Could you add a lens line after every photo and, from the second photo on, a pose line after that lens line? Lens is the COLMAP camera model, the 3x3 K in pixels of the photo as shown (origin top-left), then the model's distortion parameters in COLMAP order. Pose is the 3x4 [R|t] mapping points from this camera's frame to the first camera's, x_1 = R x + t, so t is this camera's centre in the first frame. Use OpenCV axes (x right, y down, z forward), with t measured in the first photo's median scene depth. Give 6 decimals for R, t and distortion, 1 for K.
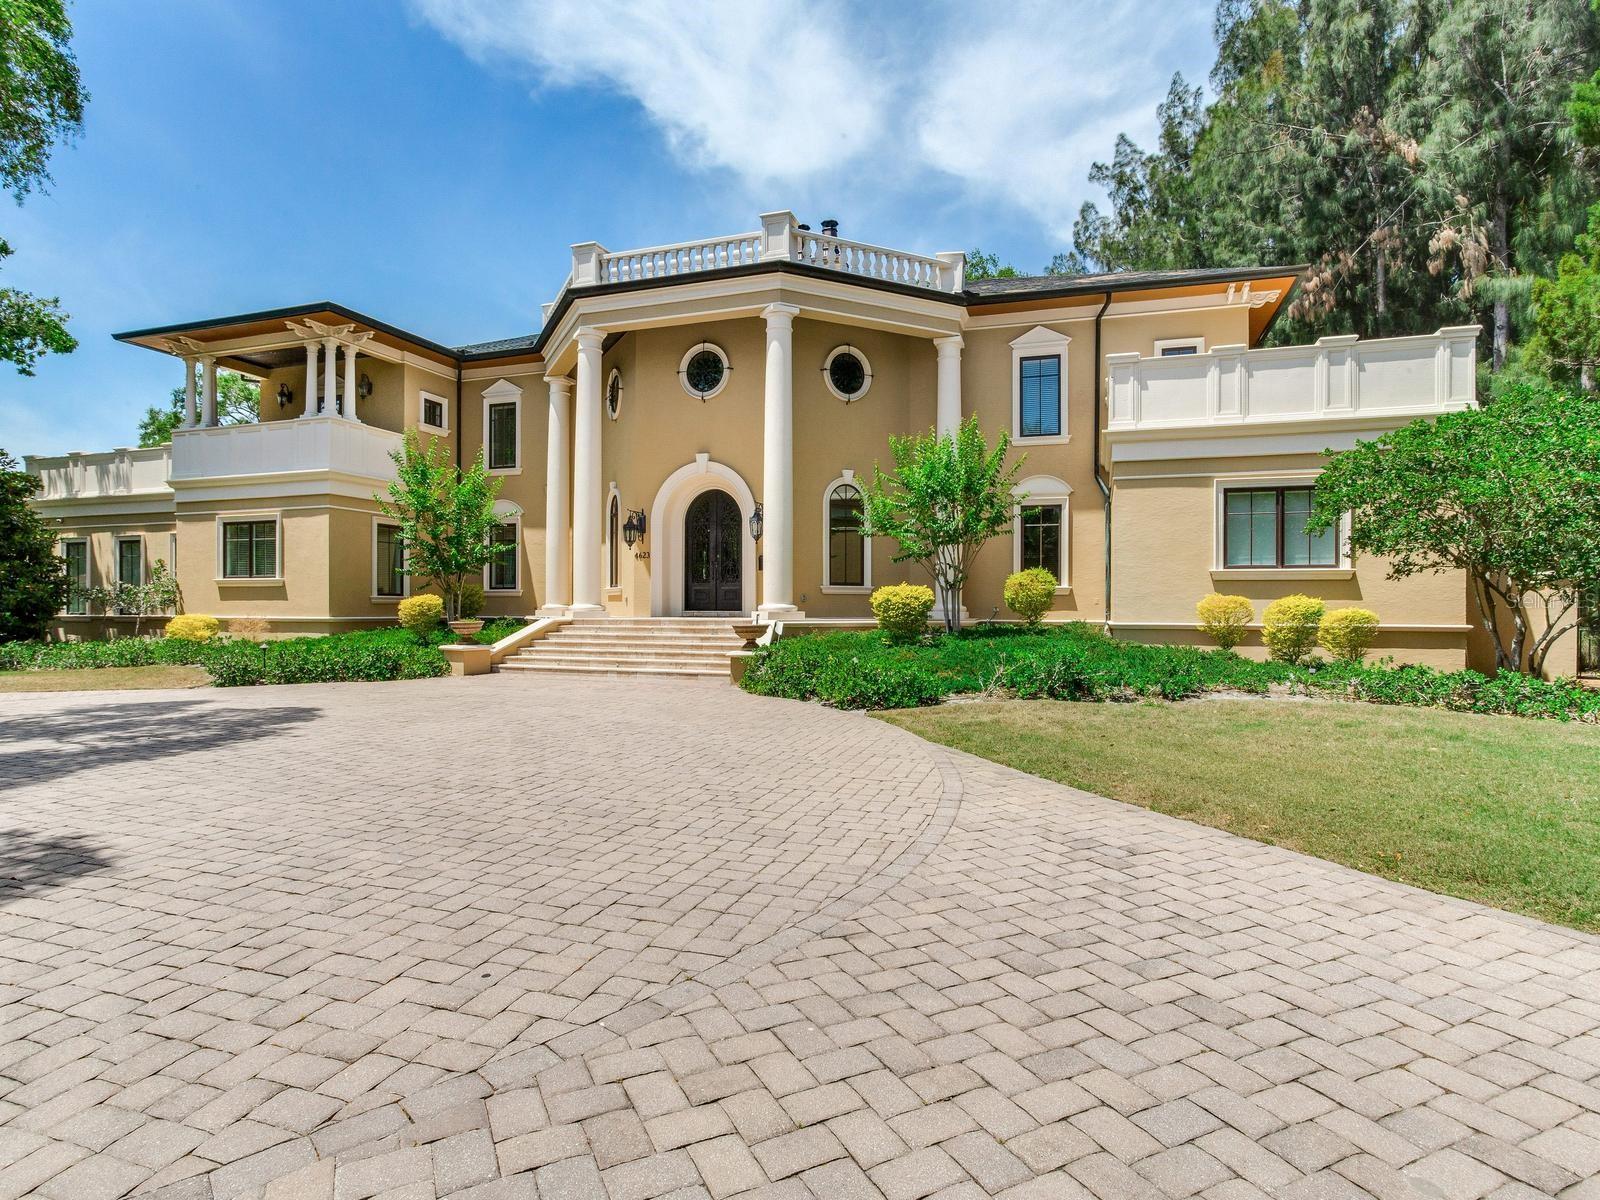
lens RADIAL K [[1111.8, 0, 863.8], [0, 1111.8, 625.4], [0, 0, 1]] dist [-0.054679, 0.087127]
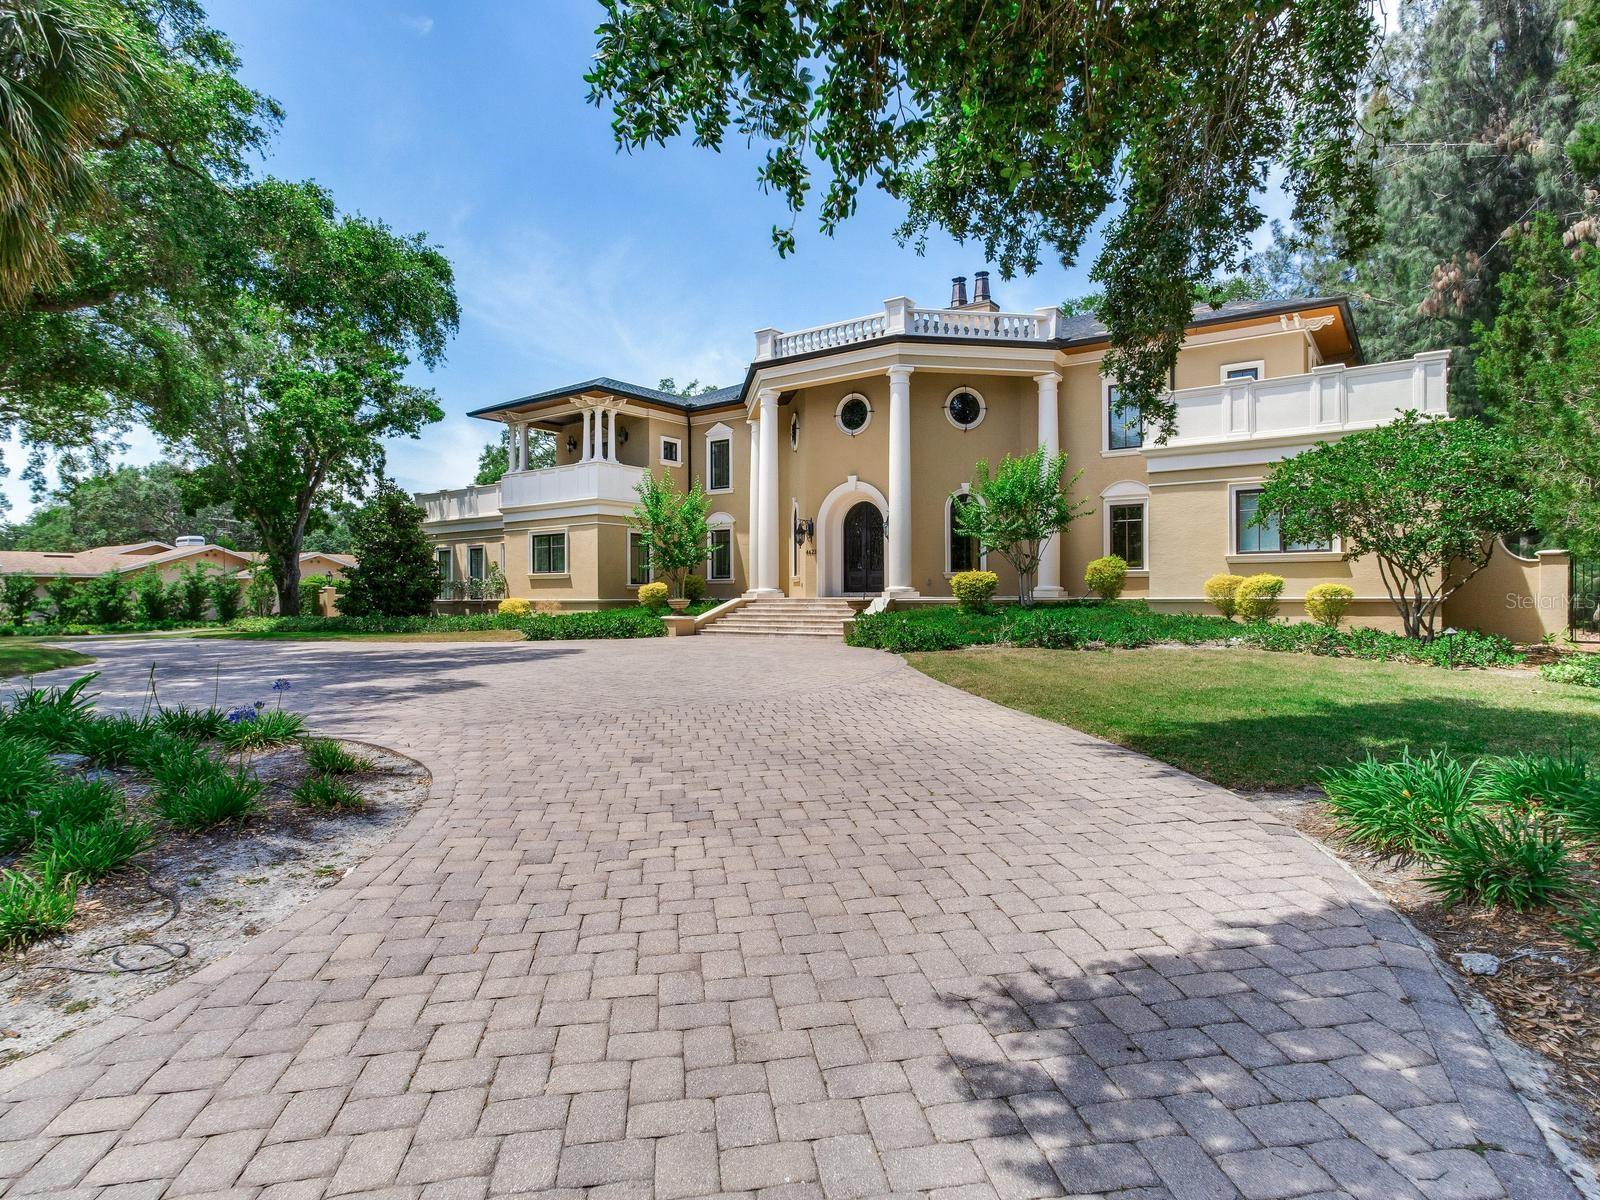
lens RADIAL K [[1002.3, 0, 800.0], [0, 1002.3, 600.0], [0, 0, 1]] dist [0.002275, 0.000710]
pose [[0.963577, -0.008255, -0.267302, 0.117770], [0.005655, 0.999929, -0.010492, 0.008515], [0.267370, 0.008598, 0.963556, -0.189768]]
